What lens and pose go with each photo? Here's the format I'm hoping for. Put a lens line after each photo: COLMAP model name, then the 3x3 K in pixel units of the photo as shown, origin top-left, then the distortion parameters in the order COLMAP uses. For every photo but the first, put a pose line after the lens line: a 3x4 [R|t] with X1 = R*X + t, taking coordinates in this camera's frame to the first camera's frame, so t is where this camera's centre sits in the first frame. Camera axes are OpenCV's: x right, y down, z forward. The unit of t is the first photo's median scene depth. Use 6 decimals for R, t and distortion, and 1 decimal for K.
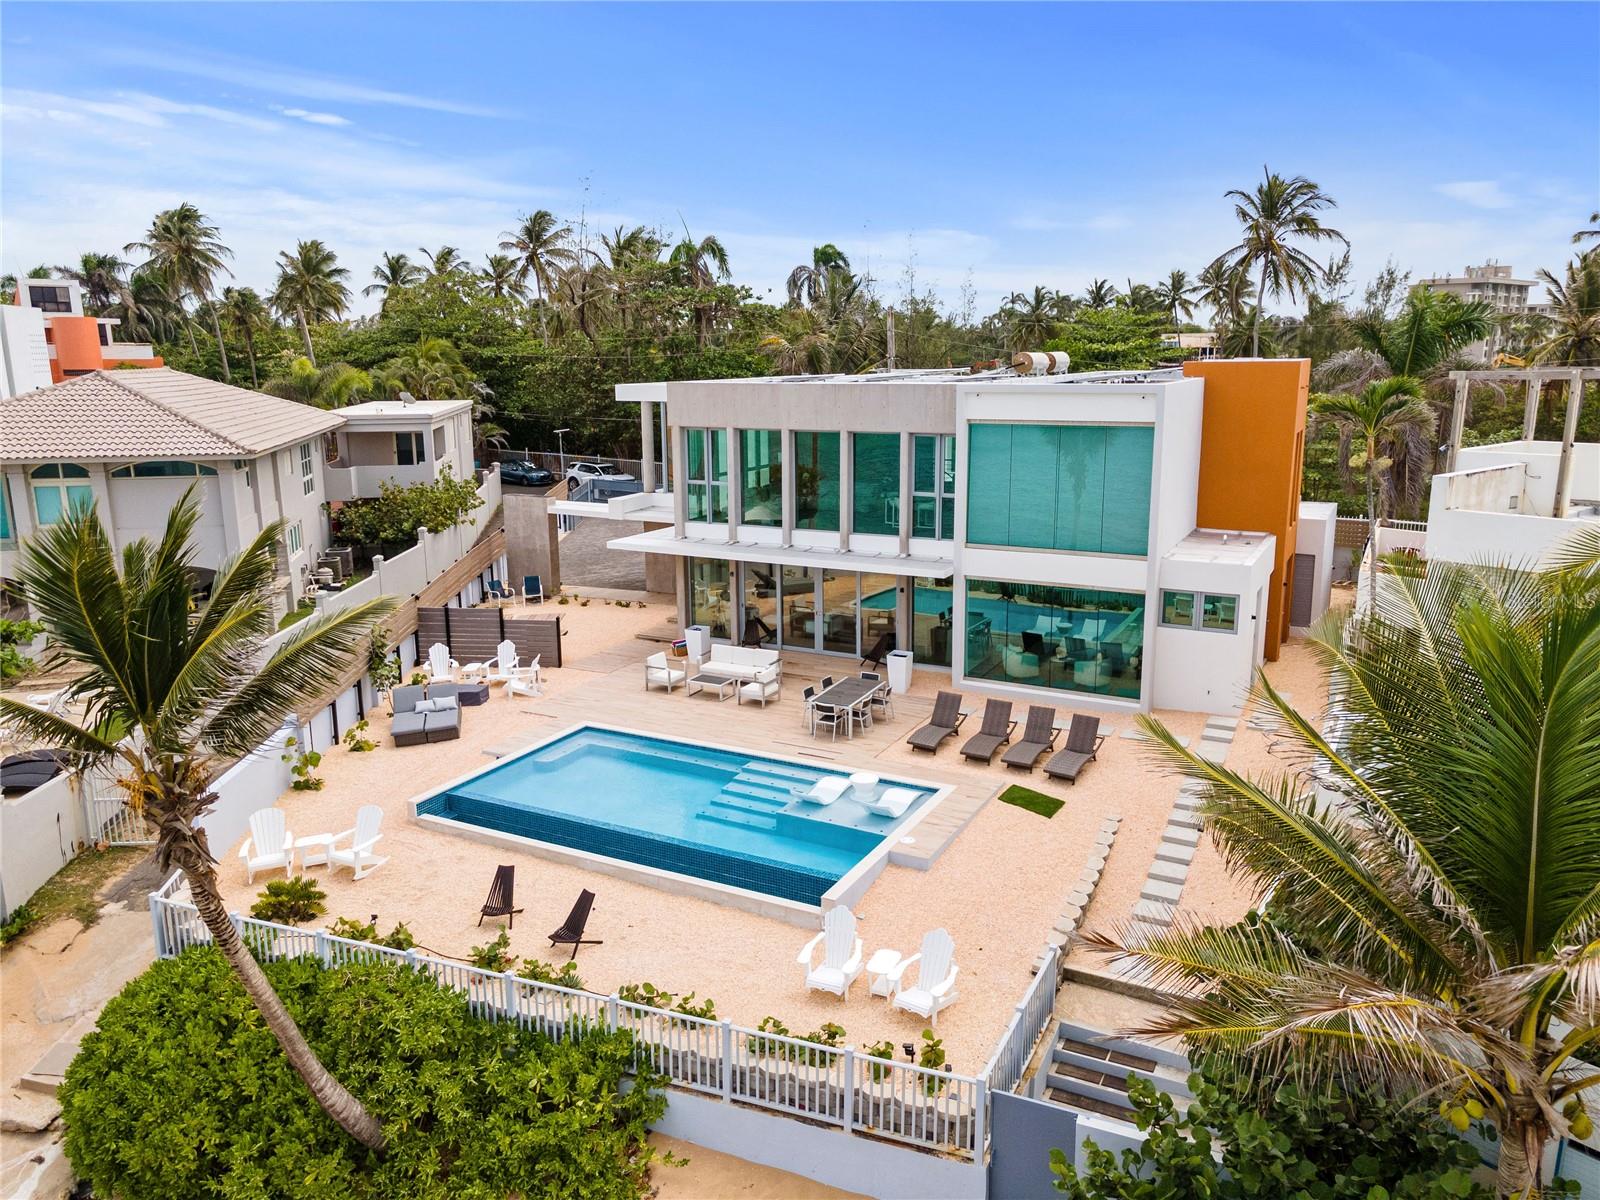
lens RADIAL K [[1159.8, 0, 800.0], [0, 1159.8, 590.0], [0, 0, 1]] dist [0.026133, 0.034567]
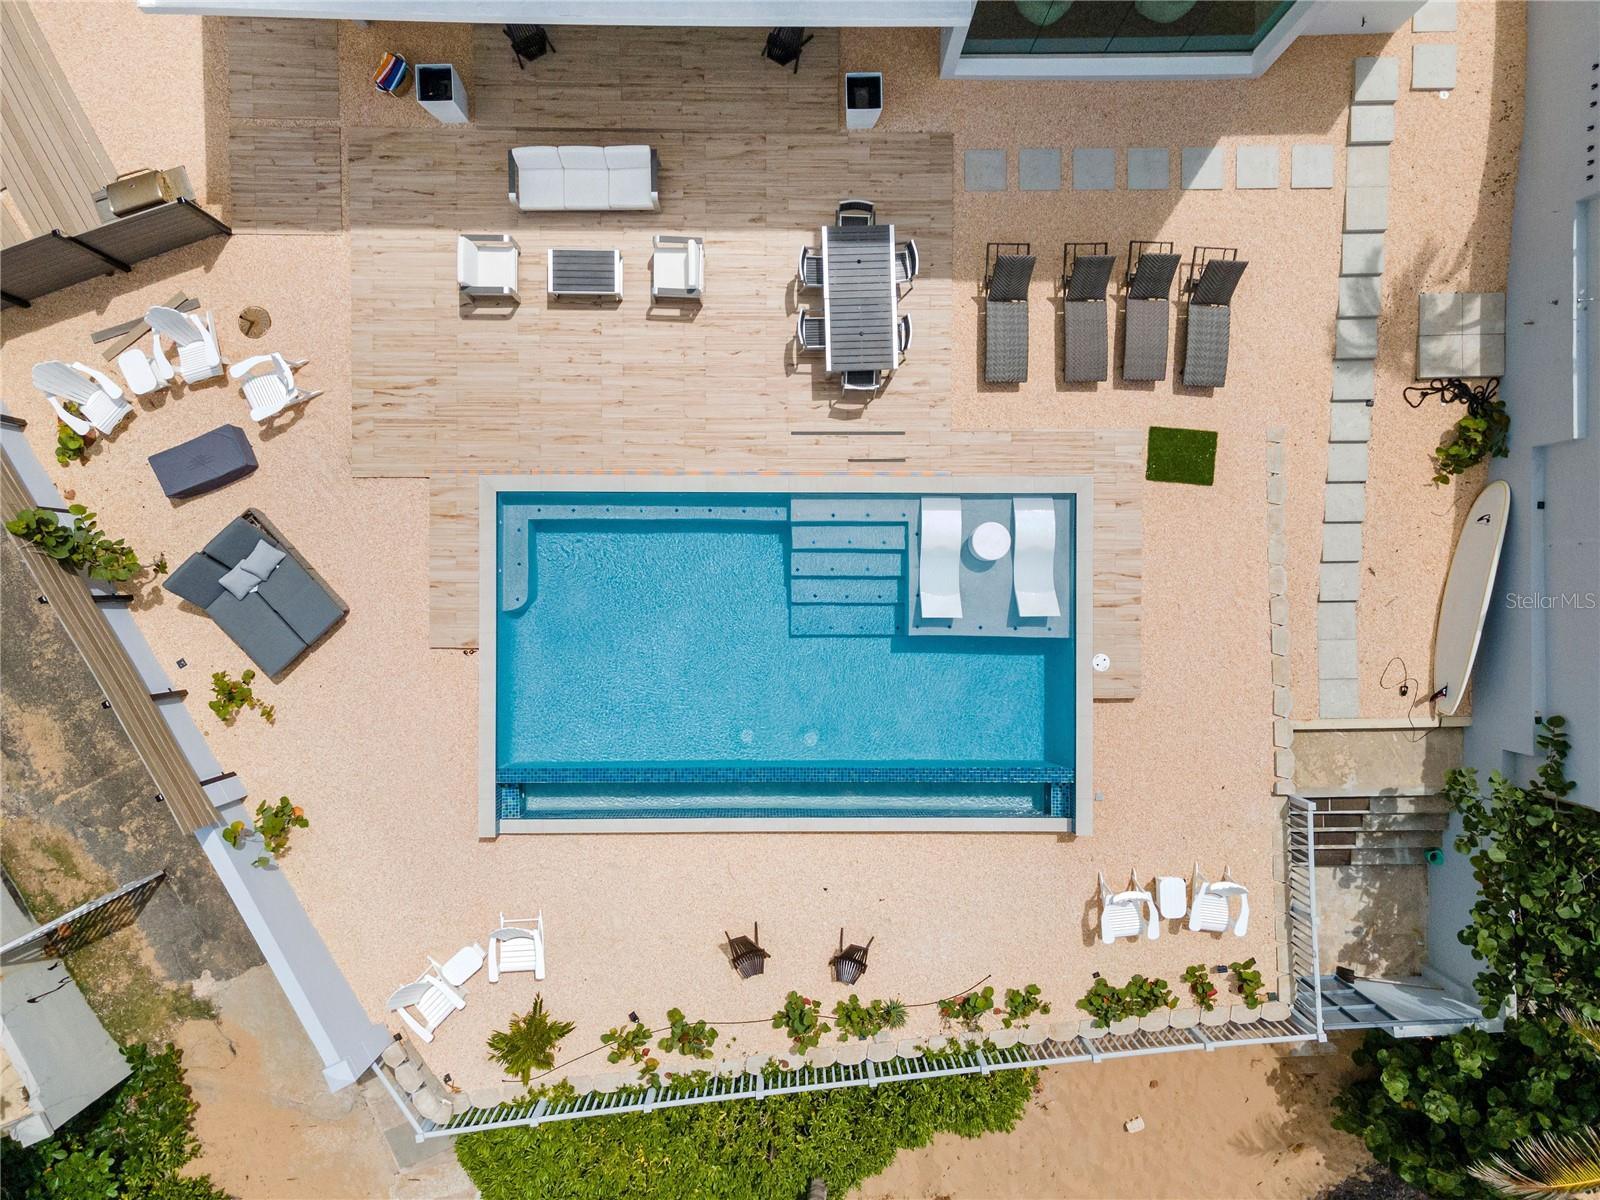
lens RADIAL K [[1159.8, 0, 800.0], [0, 1159.8, 590.0], [0, 0, 1]] dist [0.026133, 0.034567]
pose [[0.883113, -0.468675, 0.021344, -0.070419], [0.076658, 0.189028, 0.978975, -0.477185], [-0.462856, -0.862909, 0.202861, 0.714934]]
